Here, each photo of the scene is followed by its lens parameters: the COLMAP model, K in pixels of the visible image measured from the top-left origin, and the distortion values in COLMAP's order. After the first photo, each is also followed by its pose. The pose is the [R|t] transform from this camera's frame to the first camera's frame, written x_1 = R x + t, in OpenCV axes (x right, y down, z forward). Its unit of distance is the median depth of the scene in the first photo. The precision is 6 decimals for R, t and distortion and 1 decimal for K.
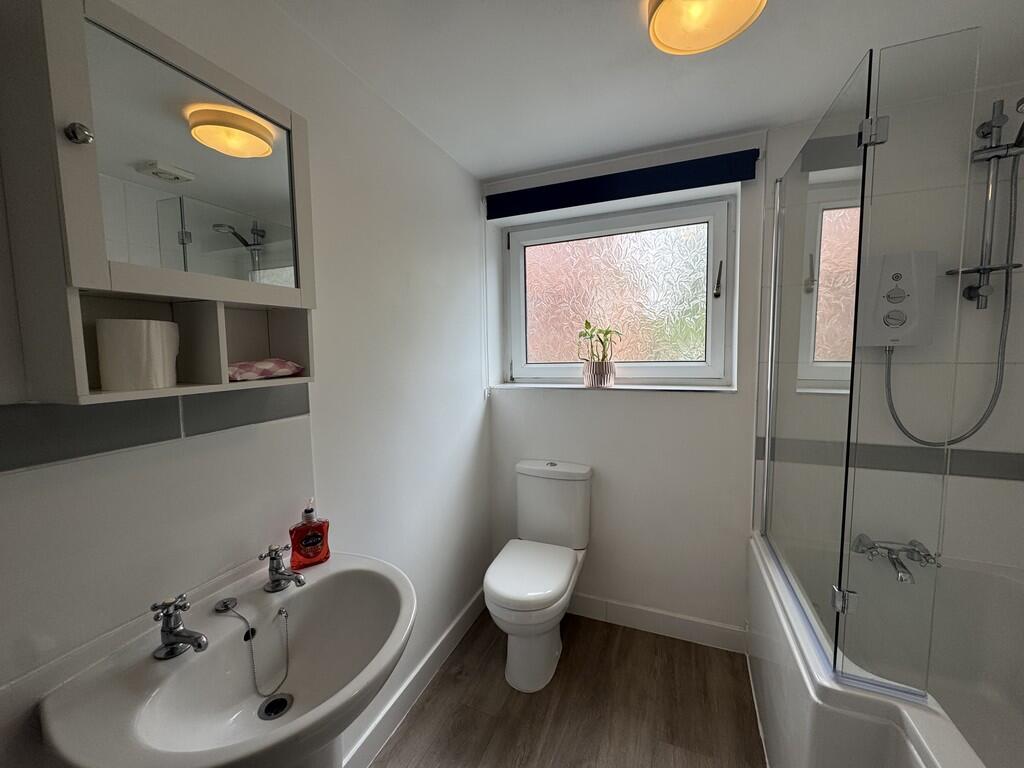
lens RADIAL K [[407.0, 0, 511.2], [0, 407.0, 381.6], [0, 0, 1]] dist [-0.002896, 0.000093]
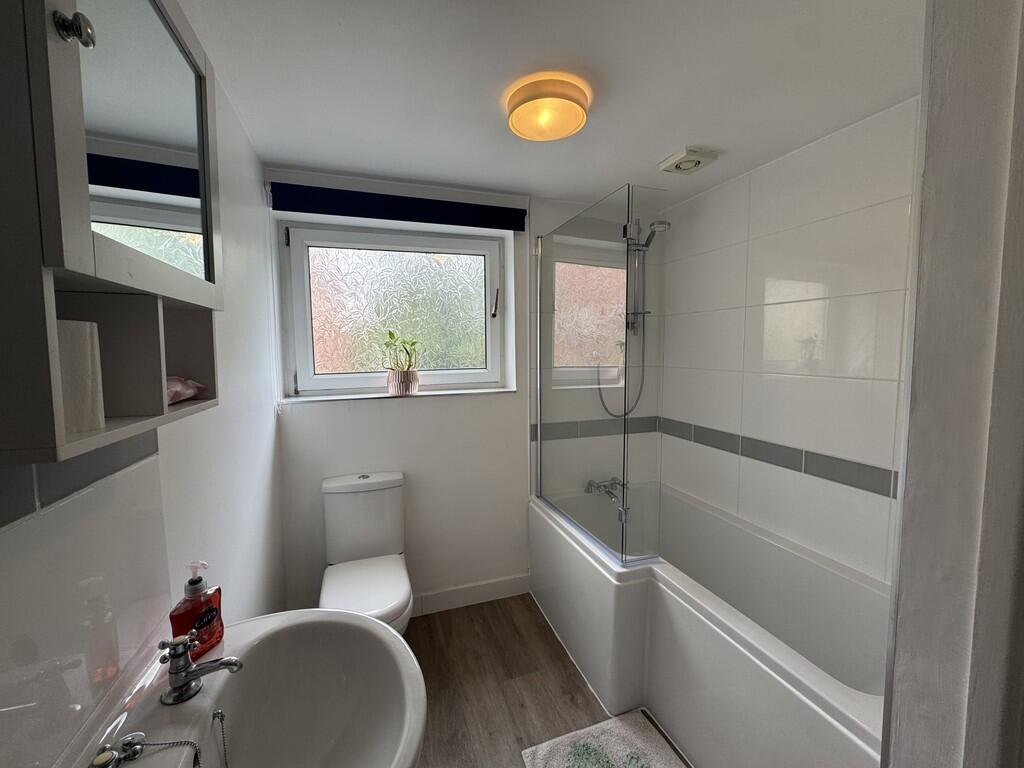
lens RADIAL K [[407.0, 0, 511.2], [0, 407.0, 381.6], [0, 0, 1]] dist [-0.002896, 0.000093]
pose [[0.753137, -0.039603, 0.656671, -0.292286], [0.051370, 0.998679, 0.001312, -0.008432], [-0.655855, 0.032745, 0.754176, 0.029999]]
